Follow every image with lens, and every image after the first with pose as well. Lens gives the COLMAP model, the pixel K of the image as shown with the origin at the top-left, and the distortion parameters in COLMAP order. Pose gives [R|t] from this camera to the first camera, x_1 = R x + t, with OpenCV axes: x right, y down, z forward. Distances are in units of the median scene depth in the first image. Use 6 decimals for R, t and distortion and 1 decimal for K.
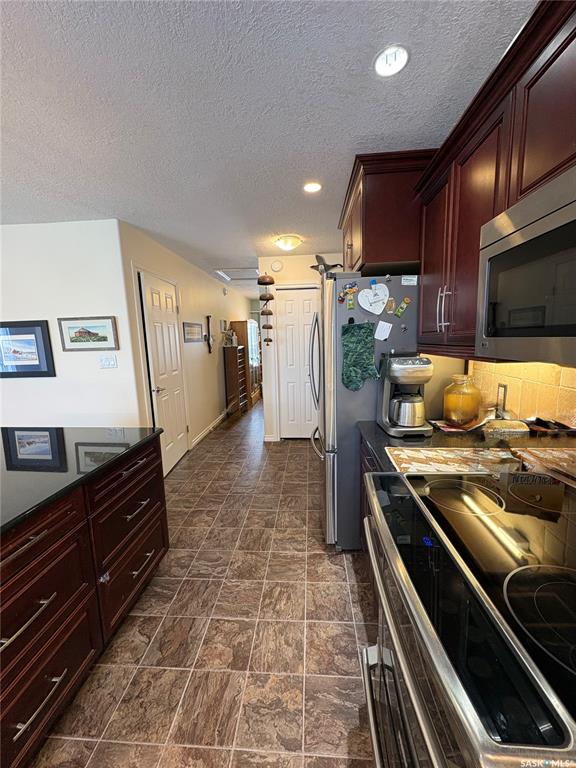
lens RADIAL K [[306.1, 0, 285.8], [0, 306.1, 384.1], [0, 0, 1]] dist [0.004115, -0.000427]
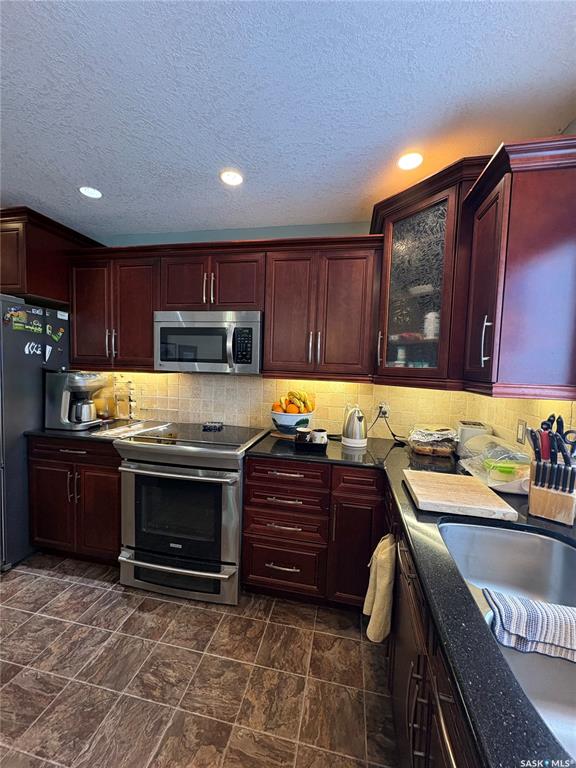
lens RADIAL K [[306.1, 0, 288.0], [0, 306.1, 383.4], [0, 0, 1]] dist [0.004115, -0.000427]
pose [[0.126377, -0.023915, 0.991694, -0.917587], [0.112185, 0.993640, 0.009665, -0.048426], [-0.985618, 0.110032, 0.128257, 0.579405]]
